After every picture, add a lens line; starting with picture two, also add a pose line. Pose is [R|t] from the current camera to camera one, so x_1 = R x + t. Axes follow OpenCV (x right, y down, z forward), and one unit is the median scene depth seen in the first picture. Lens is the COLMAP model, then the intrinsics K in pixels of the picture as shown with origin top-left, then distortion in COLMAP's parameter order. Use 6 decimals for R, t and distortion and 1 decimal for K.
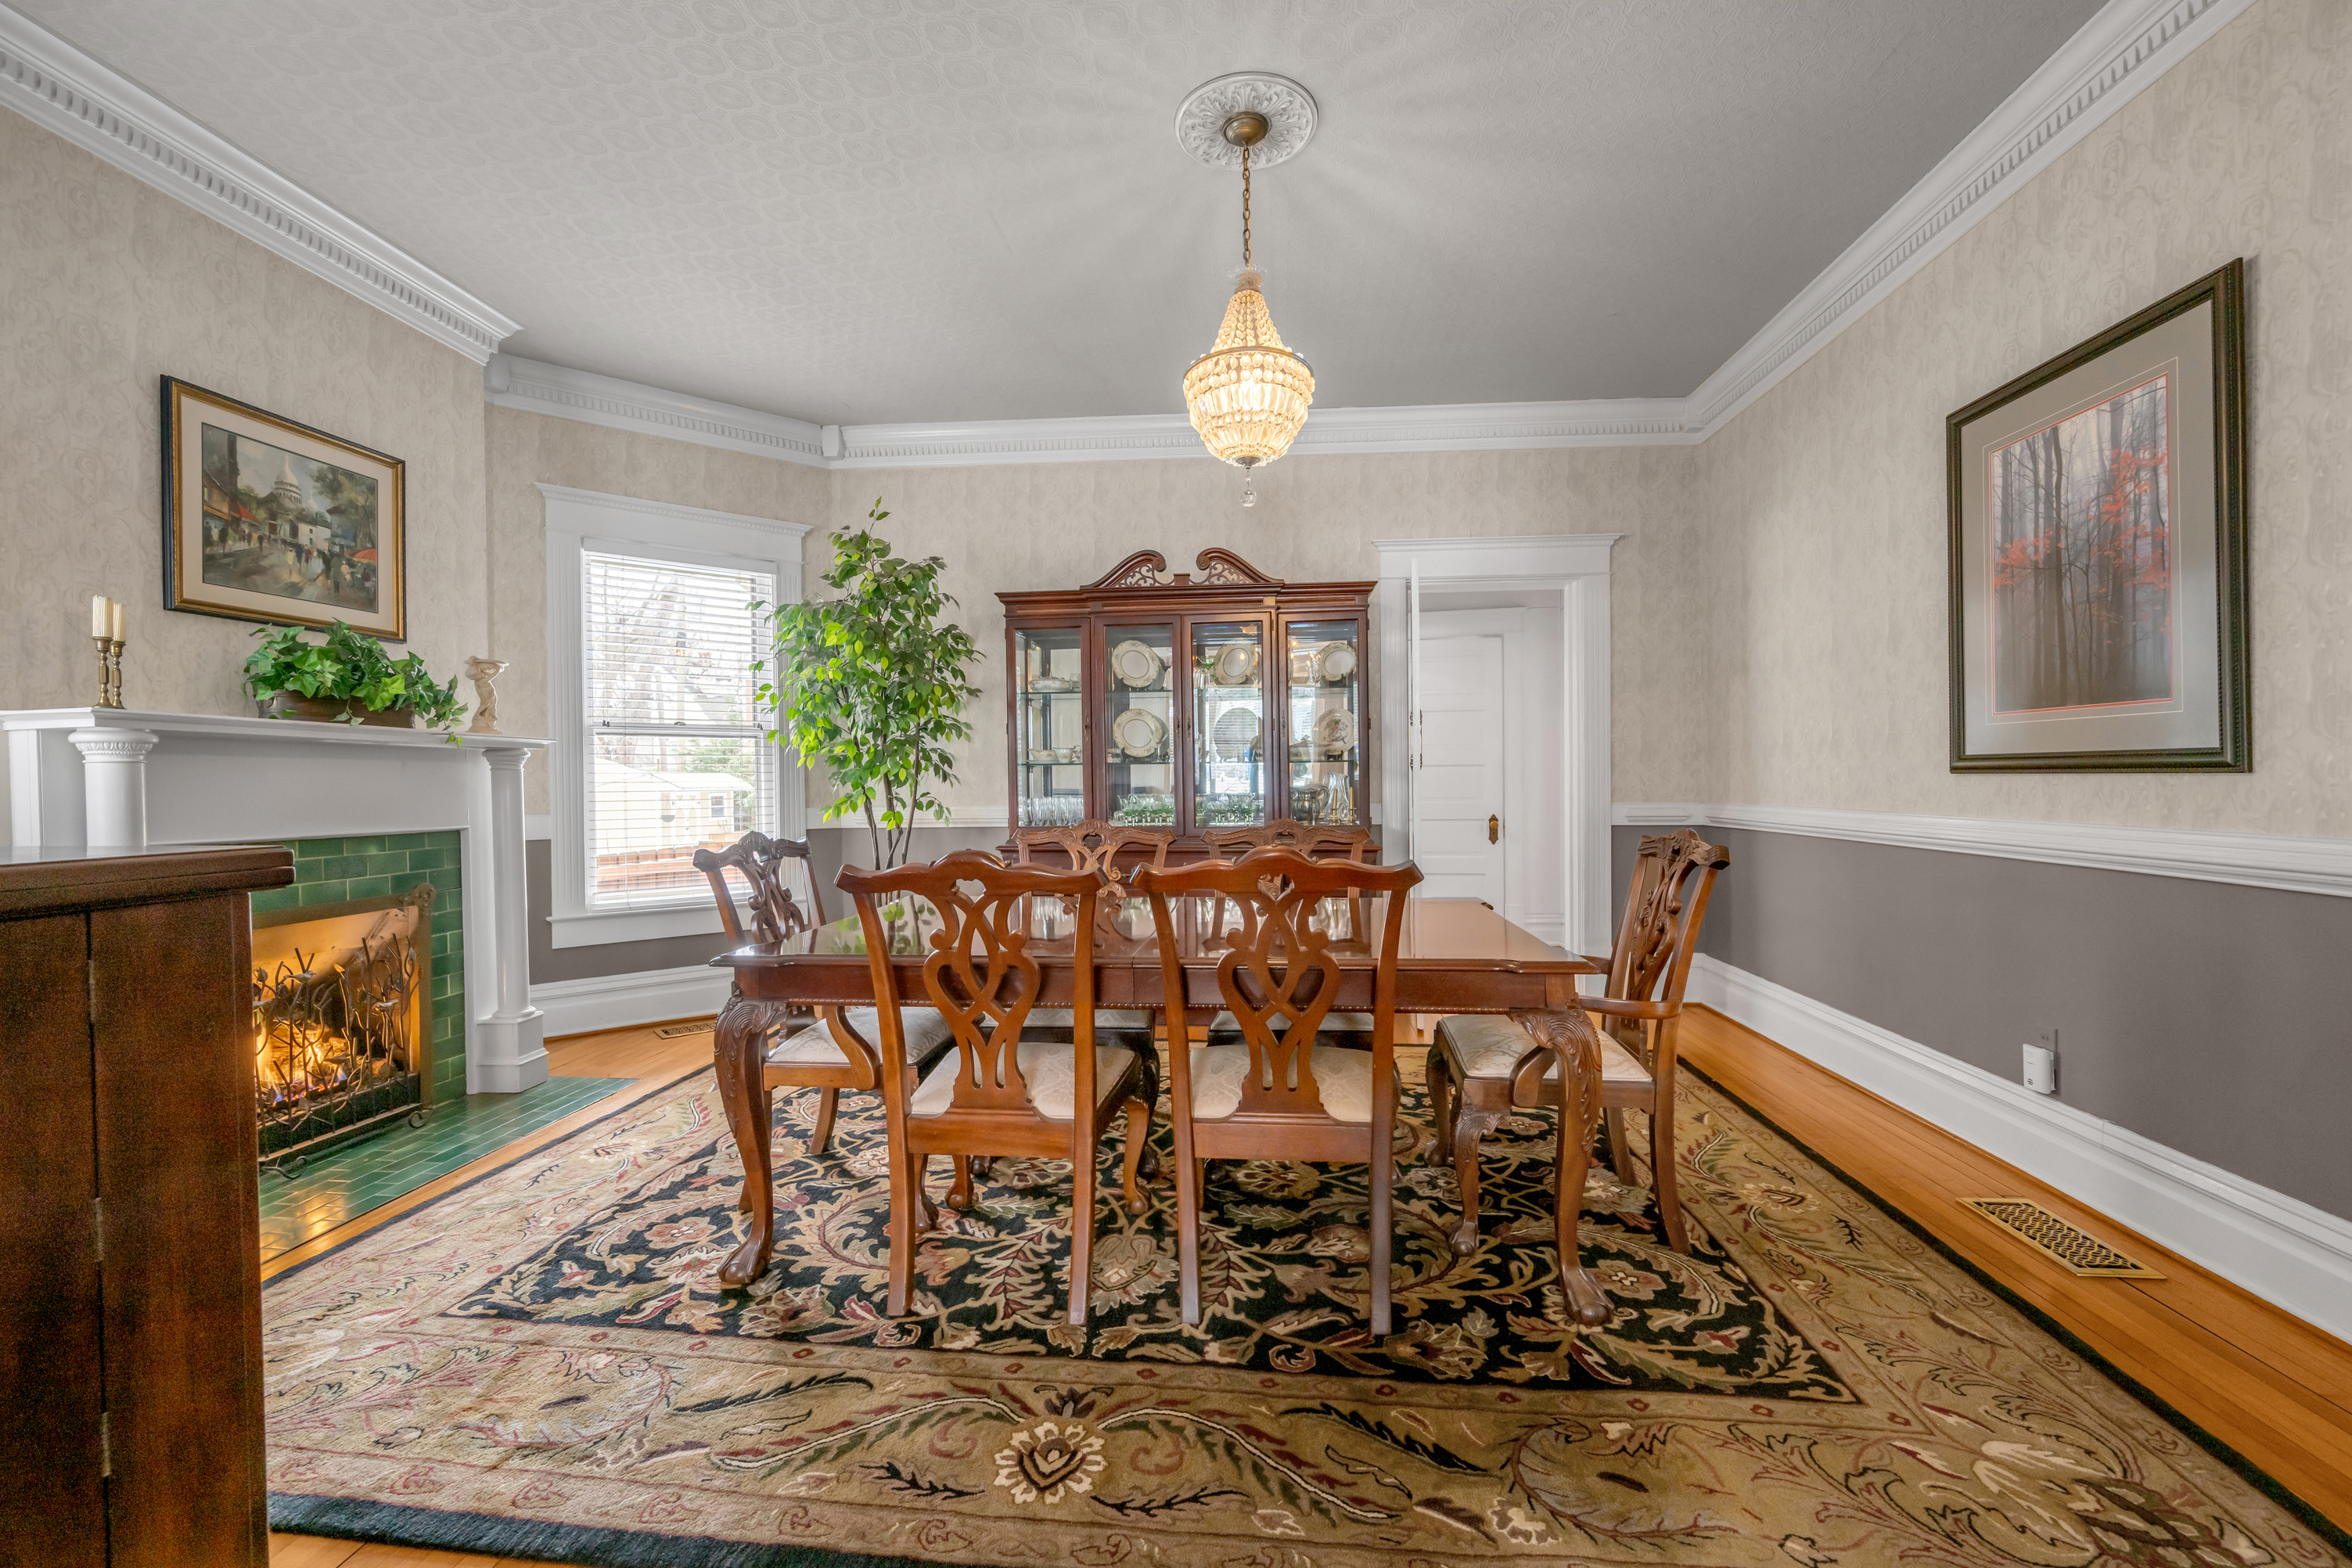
lens RADIAL K [[947.5, 0, 1175.5], [0, 947.5, 797.2], [0, 0, 1]] dist [-0.006348, 0.000619]
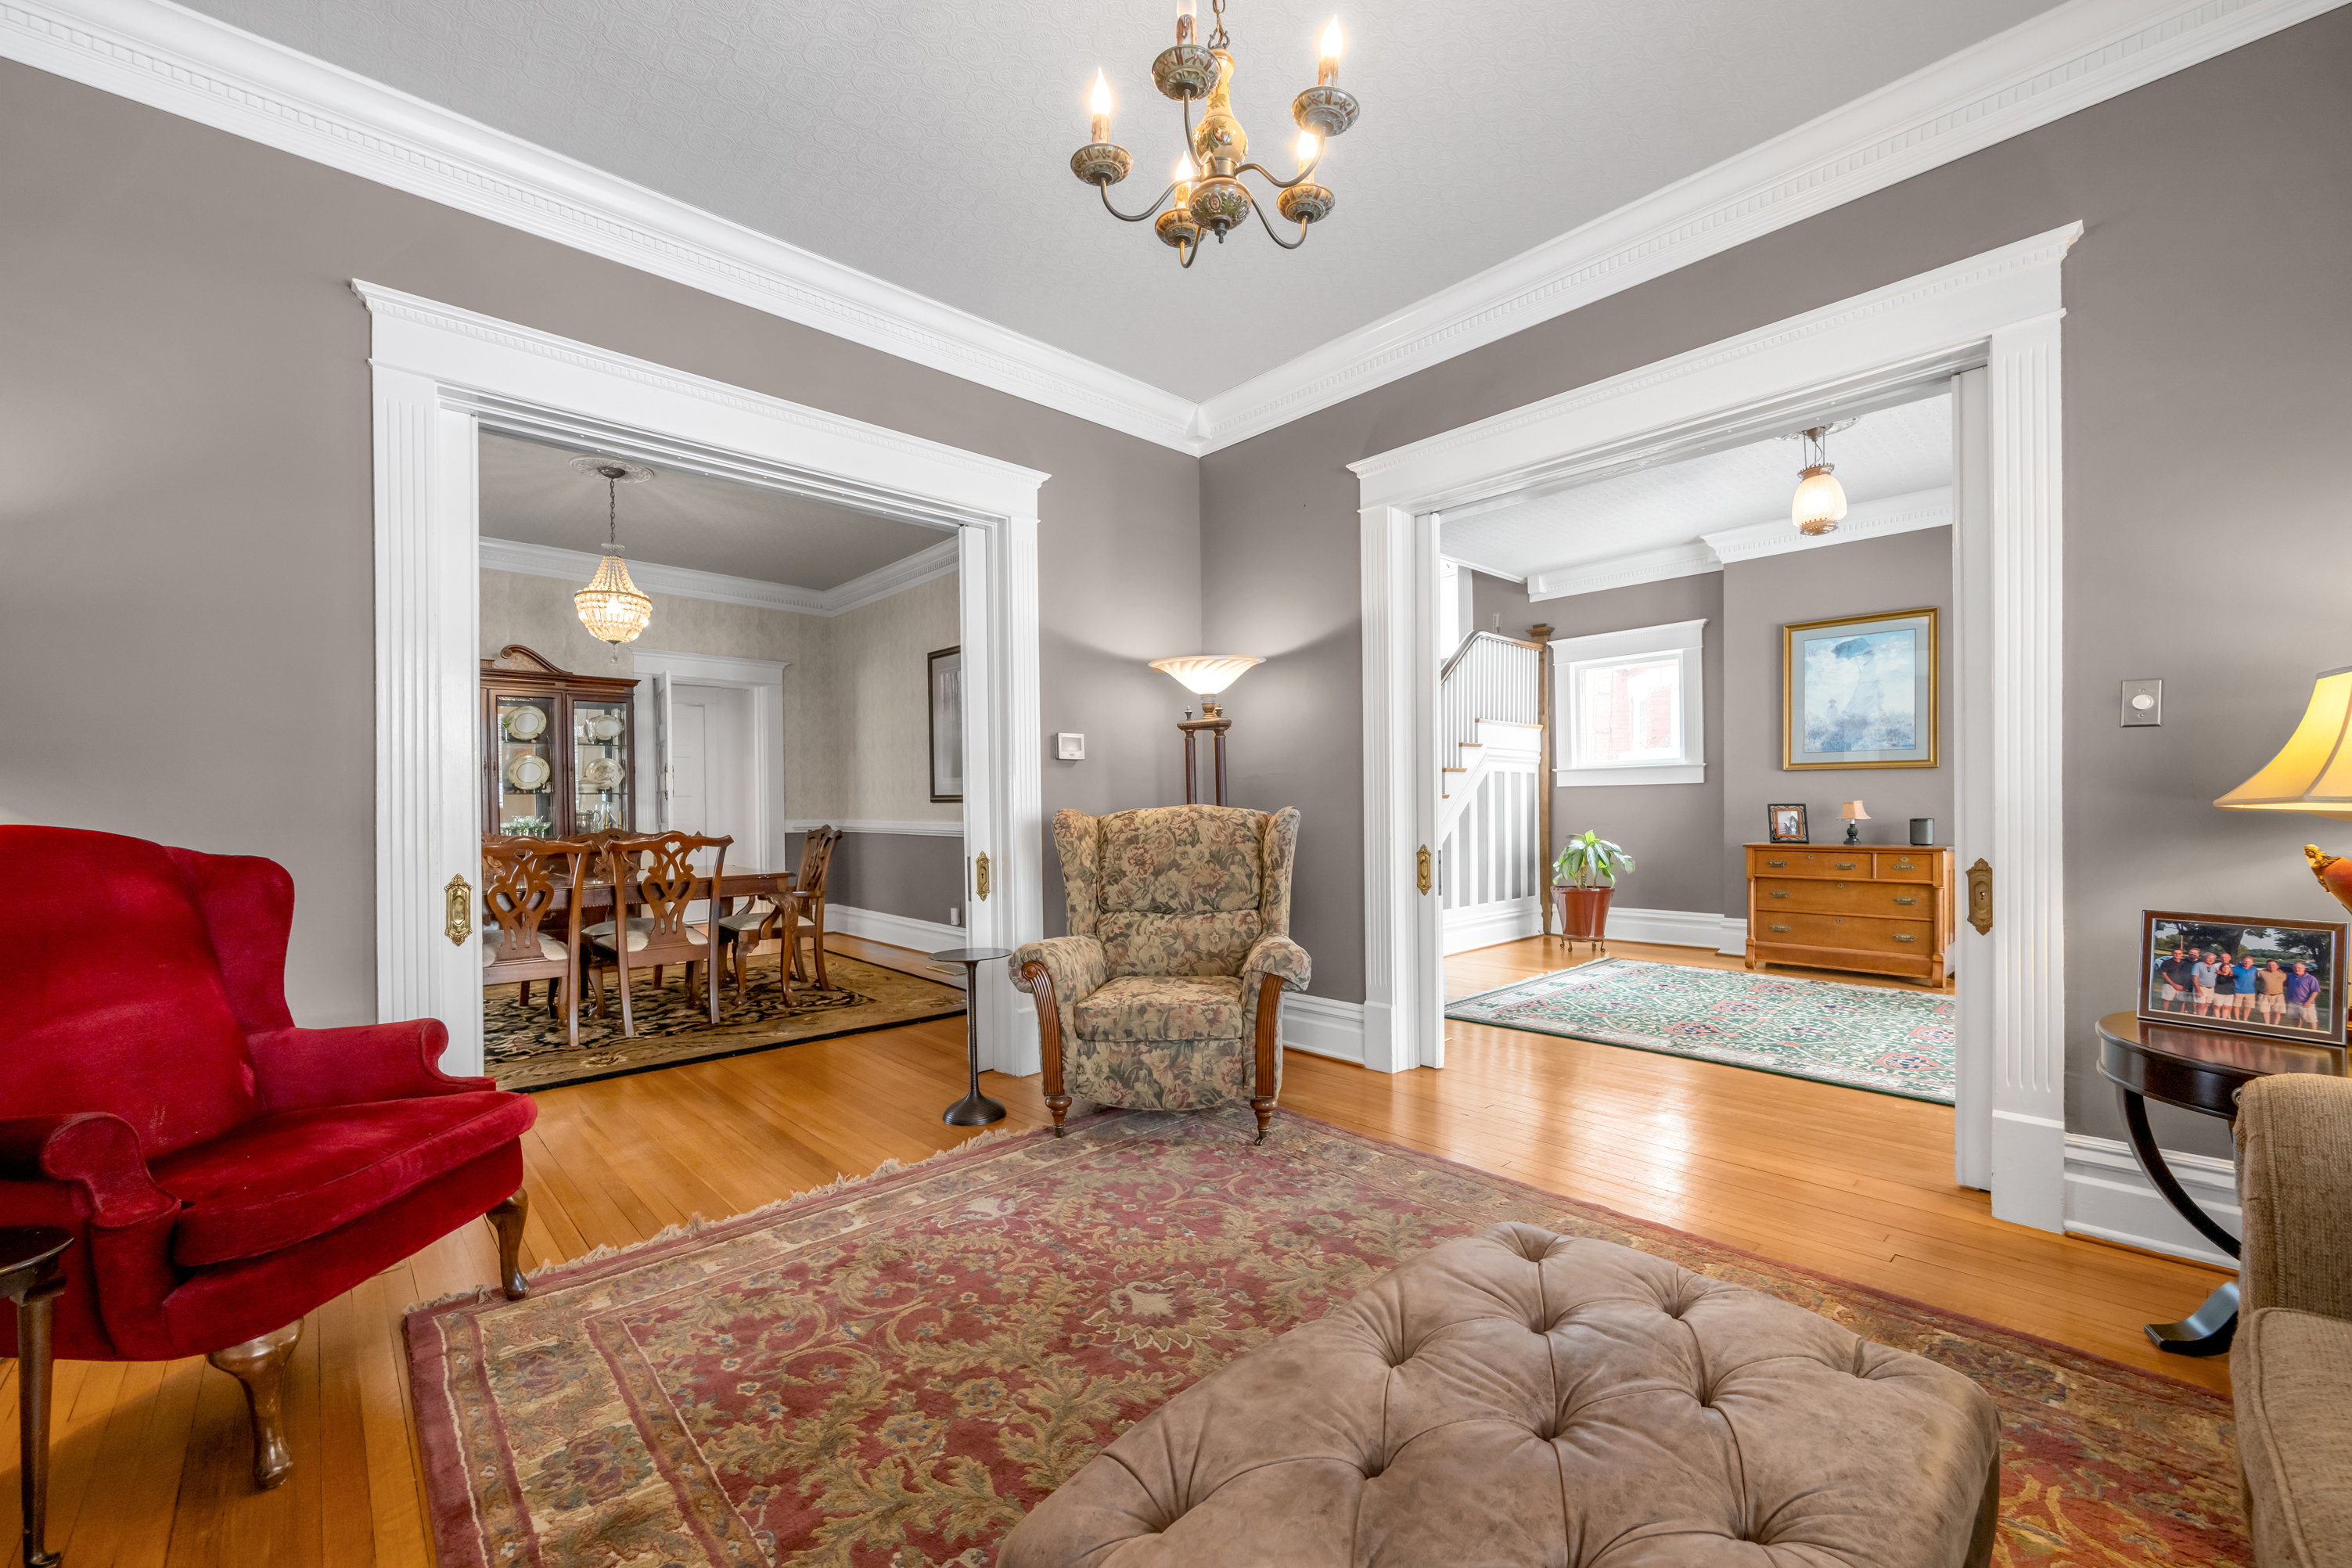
lens RADIAL K [[947.5, 0, 1181.0], [0, 947.5, 802.4], [0, 0, 1]] dist [-0.006348, 0.000619]
pose [[0.655994, 0.003859, 0.754756, -0.571134], [0.016488, 0.999675, -0.019442, 0.030870], [-0.754586, 0.025198, 0.655717, -1.050266]]
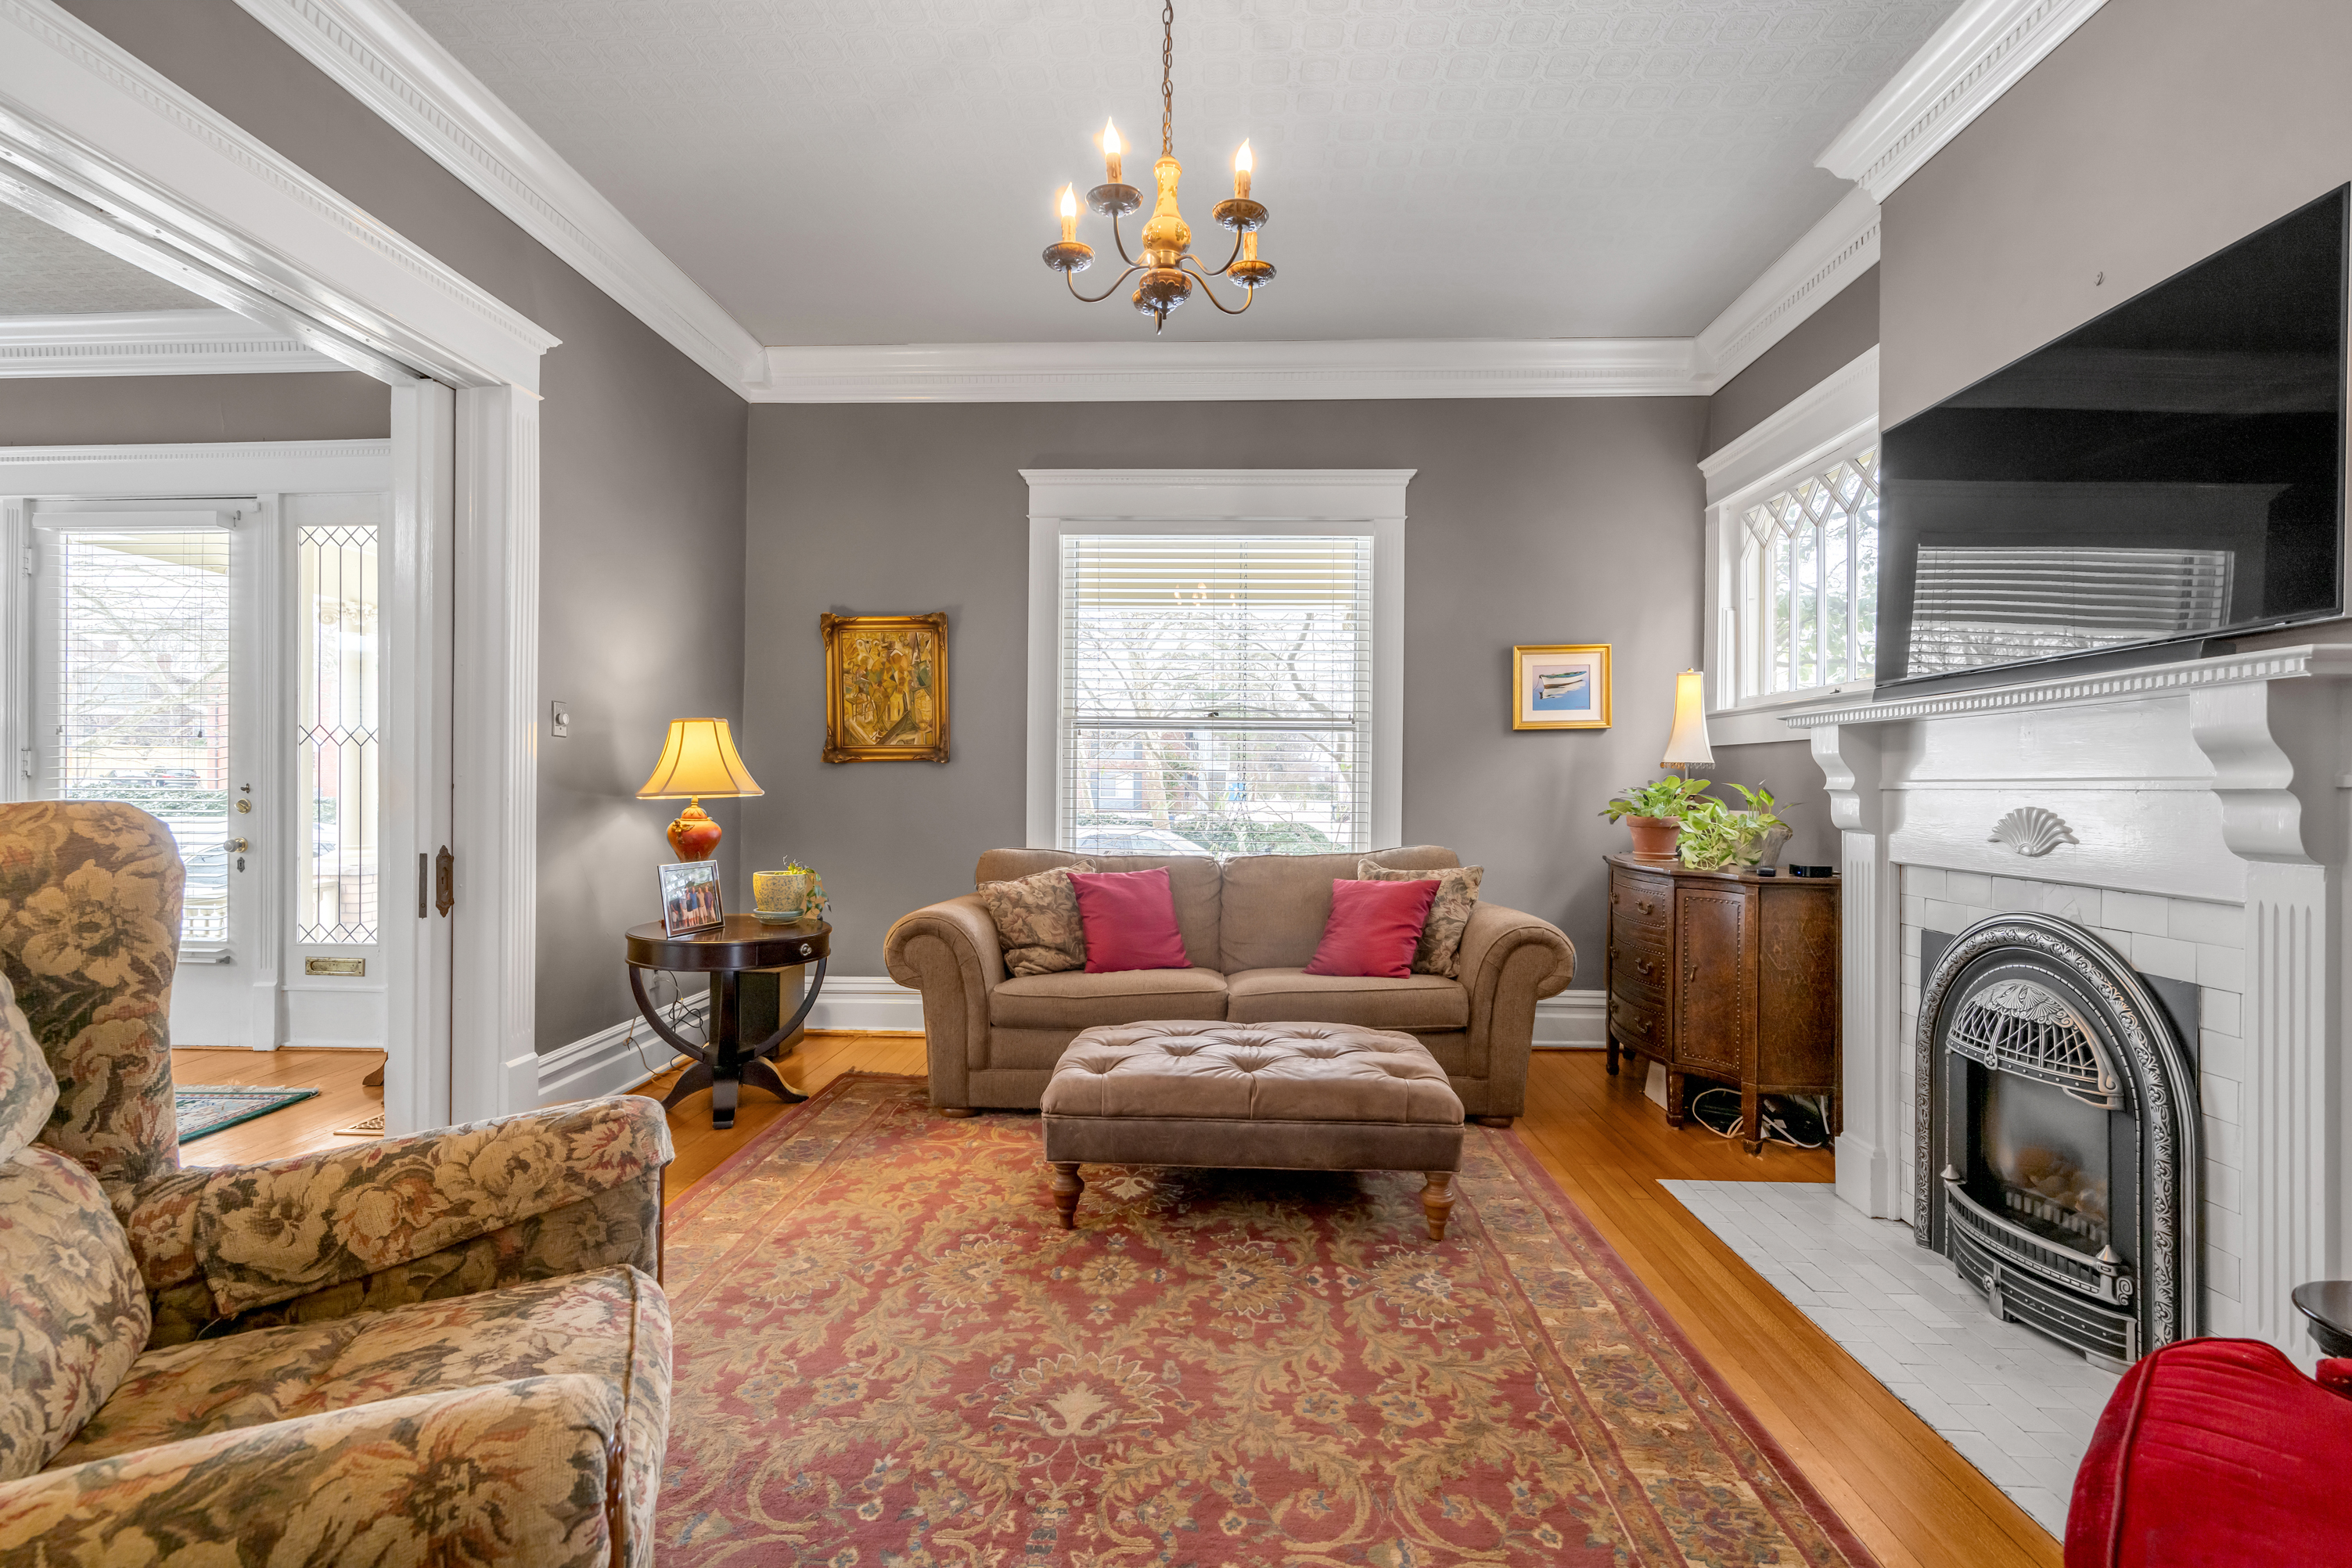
lens RADIAL K [[1064.5, 0, 1180.6], [0, 1064.5, 791.3], [0, 0, 1]] dist [-0.009339, 0.000770]
pose [[-0.998069, -0.000086, -0.062116, -0.076092], [-0.001489, 0.999745, 0.022543, -0.000723], [0.062098, 0.022592, -0.997814, 0.079785]]
